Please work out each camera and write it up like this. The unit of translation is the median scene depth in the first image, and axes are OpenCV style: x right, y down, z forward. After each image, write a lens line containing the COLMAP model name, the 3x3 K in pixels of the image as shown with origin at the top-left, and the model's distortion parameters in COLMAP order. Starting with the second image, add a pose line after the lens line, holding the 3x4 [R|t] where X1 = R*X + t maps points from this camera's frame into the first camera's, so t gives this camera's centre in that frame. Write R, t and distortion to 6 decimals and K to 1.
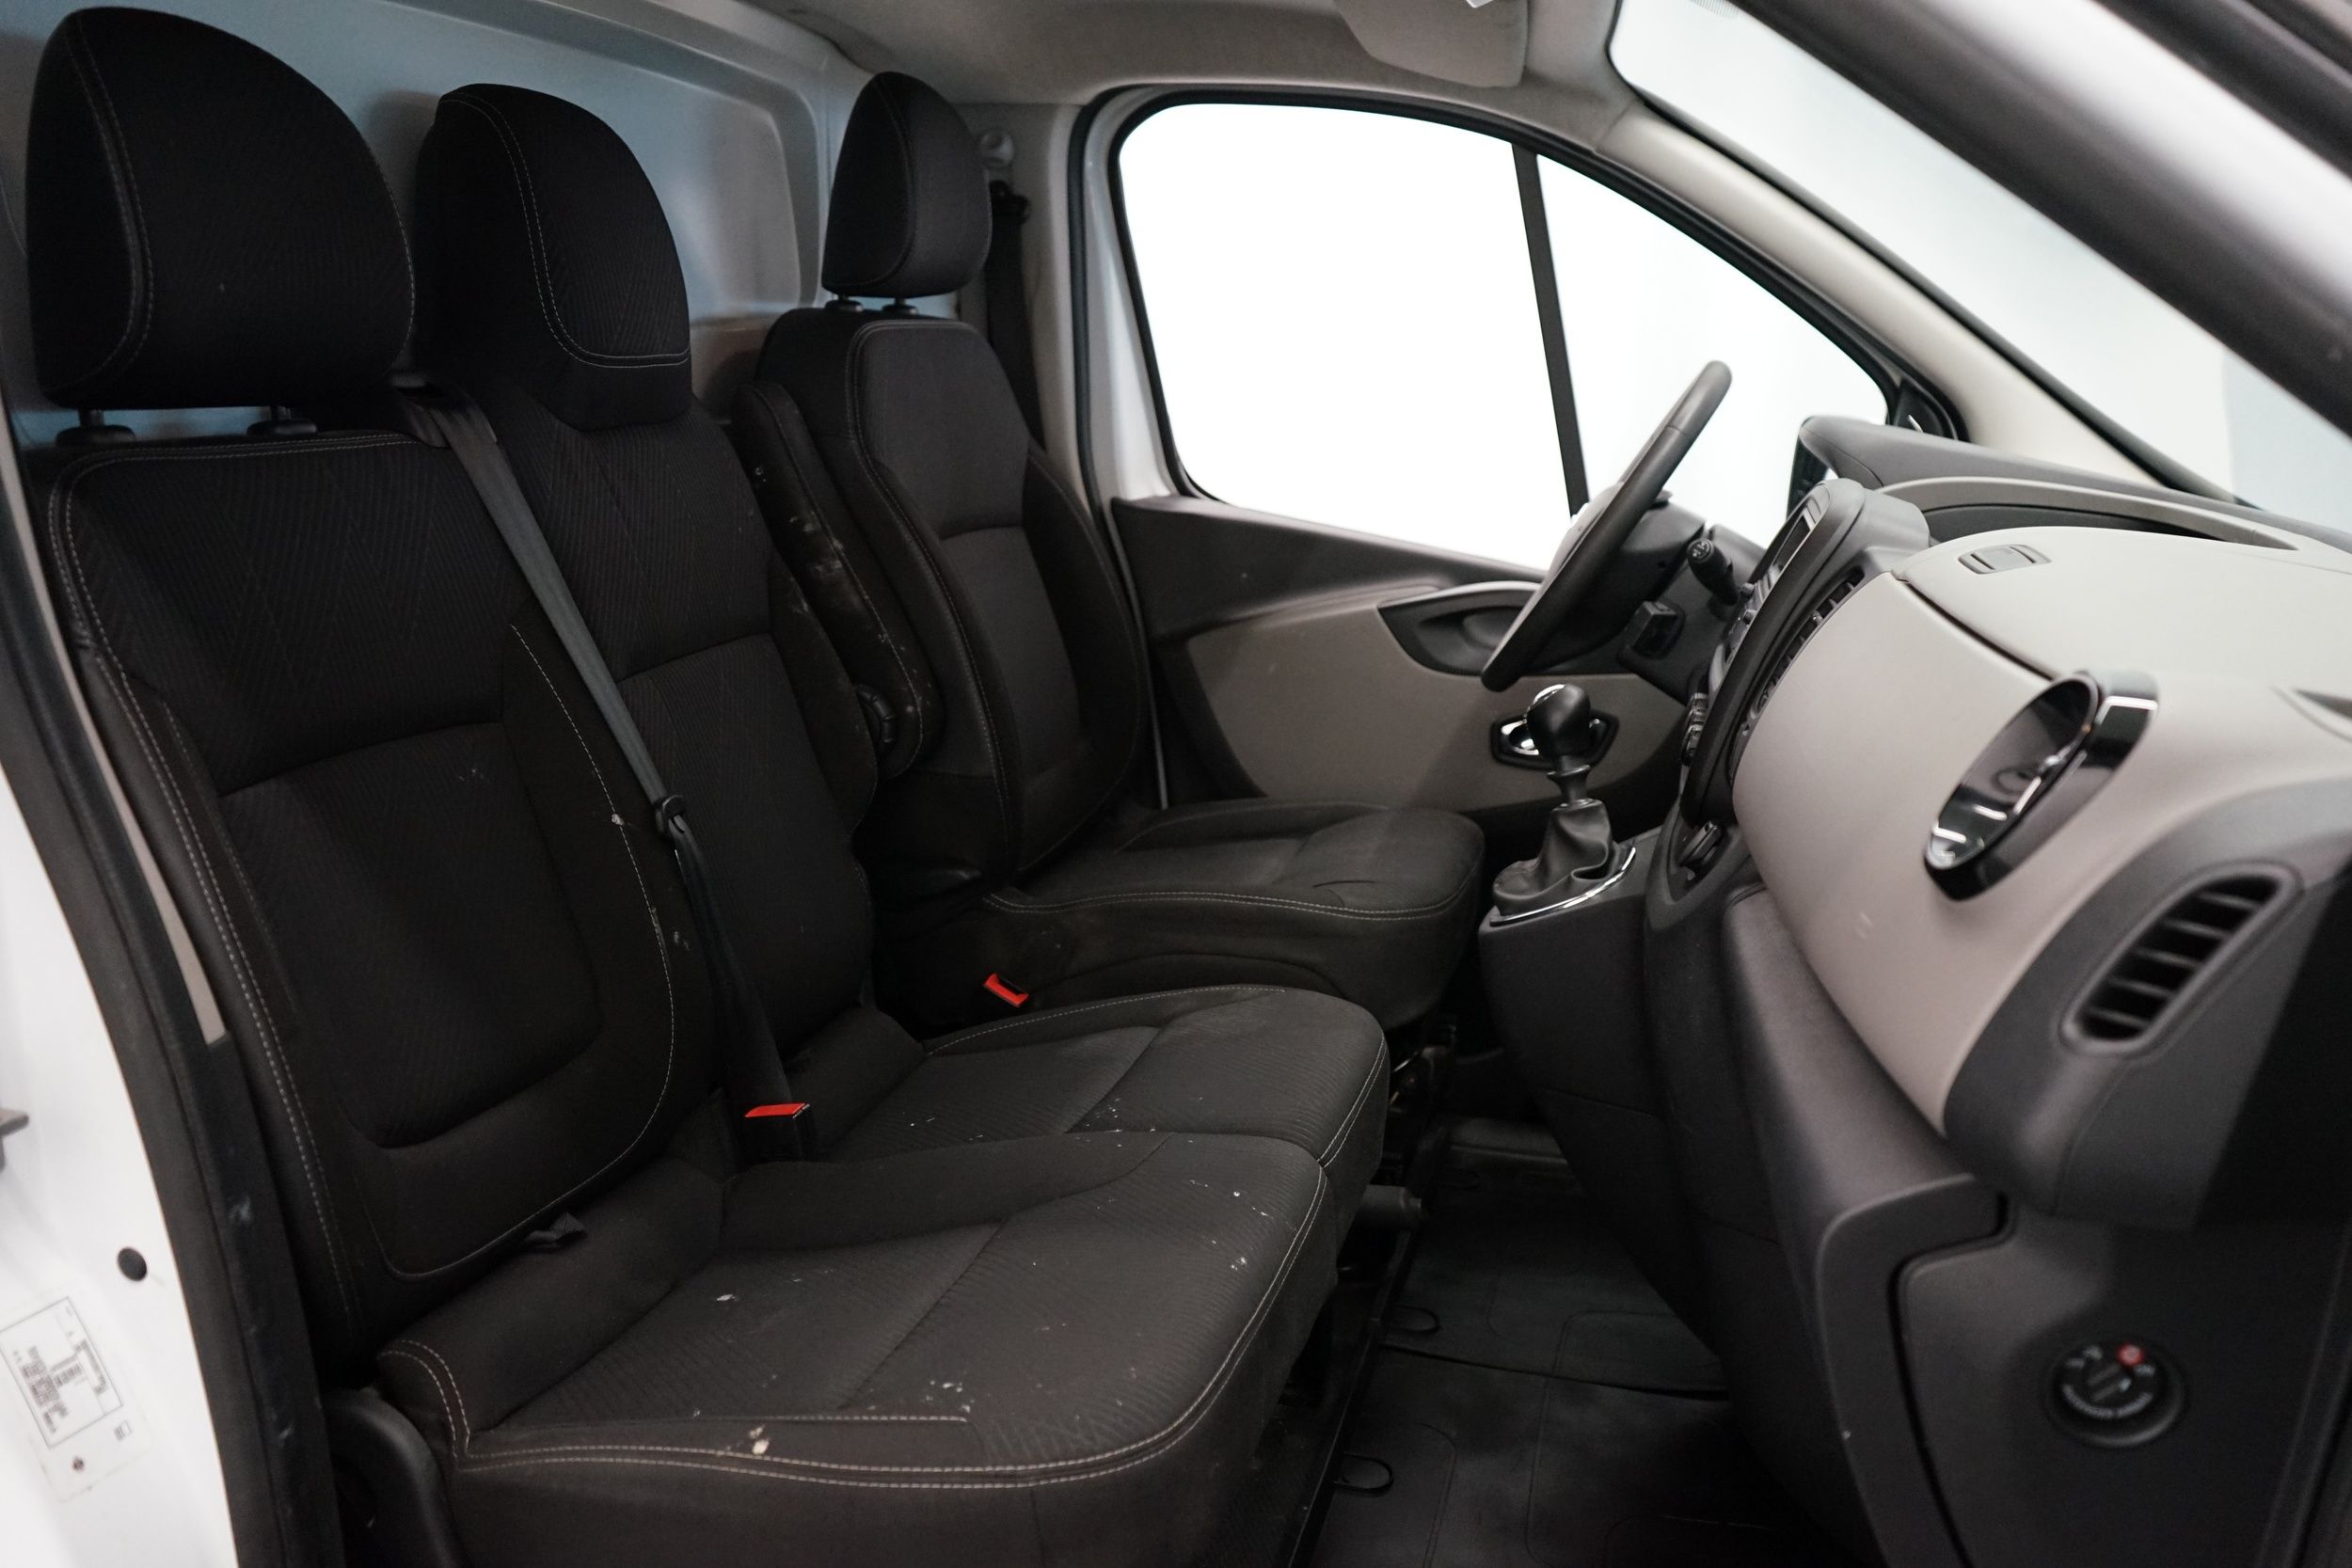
lens RADIAL K [[1837.7, 0, 1176.0], [0, 1837.7, 784.0], [0, 0, 1]] dist [-0.011746, 0.001839]
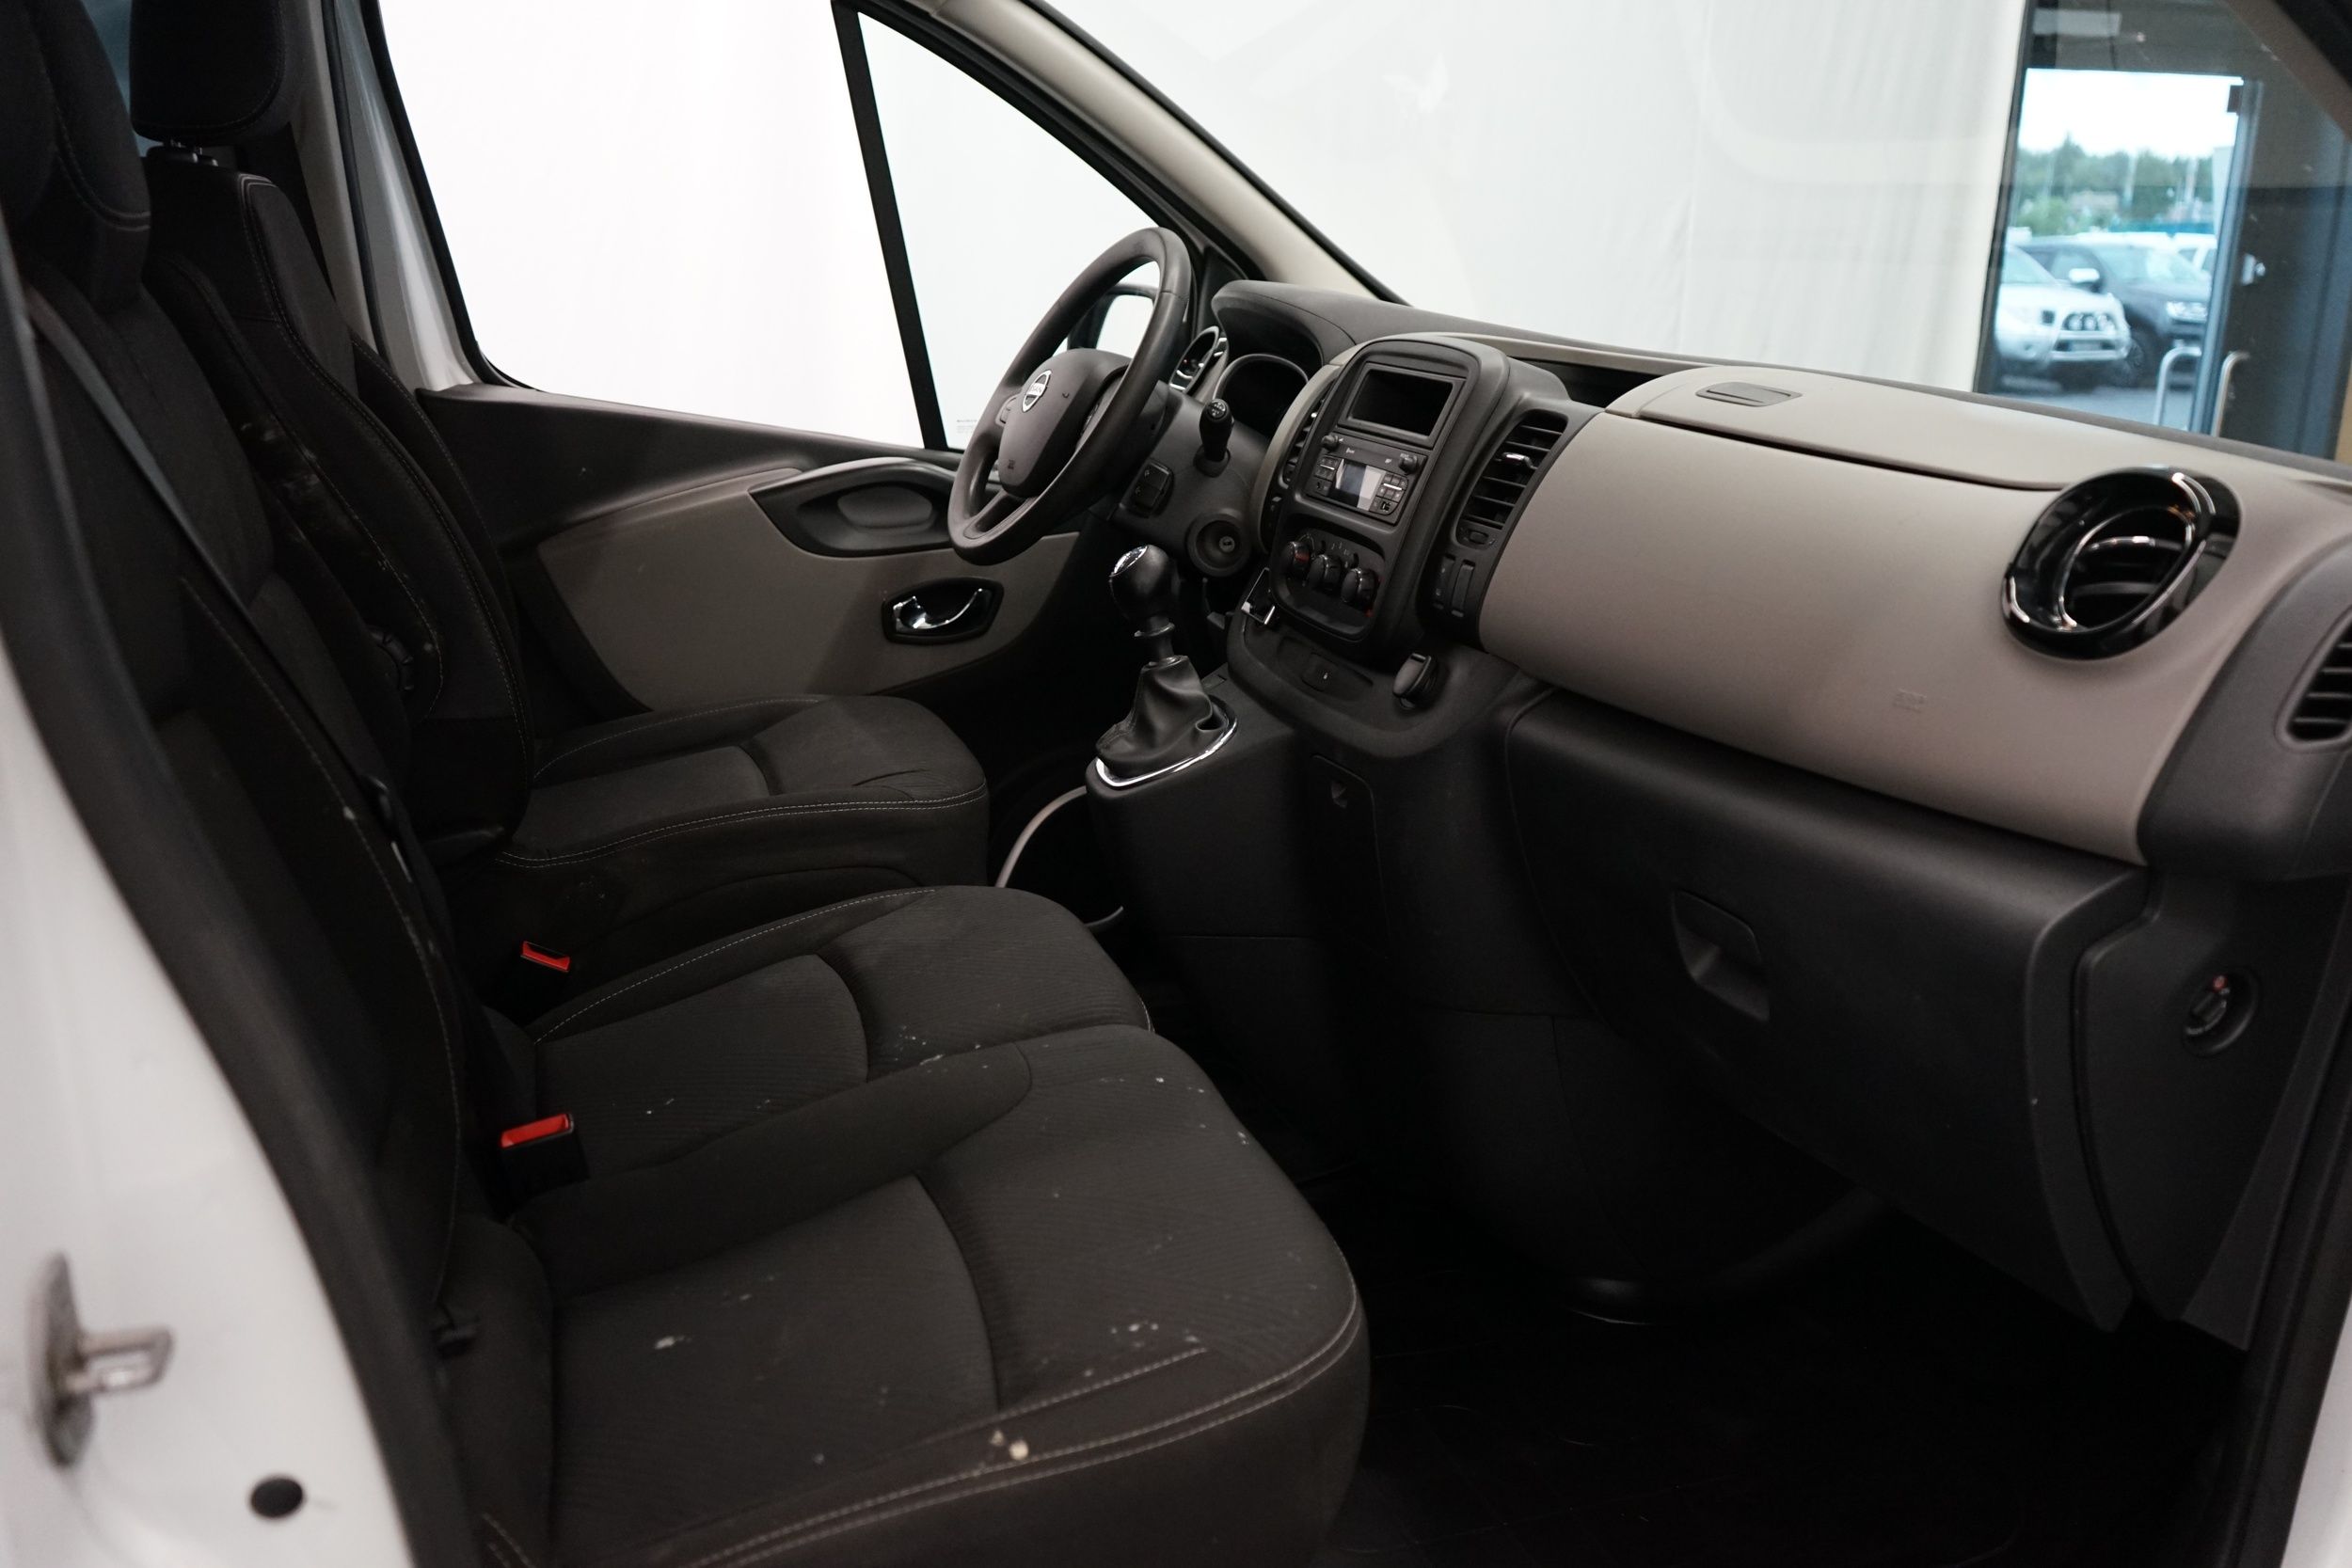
lens RADIAL K [[1837.7, 0, 1176.0], [0, 1837.7, 784.0], [0, 0, 1]] dist [-0.011746, 0.001839]
pose [[0.837981, -0.154152, 0.523475, -0.305720], [0.120212, 0.987853, 0.098465, -0.020447], [-0.532295, -0.019583, 0.846333, 0.109205]]
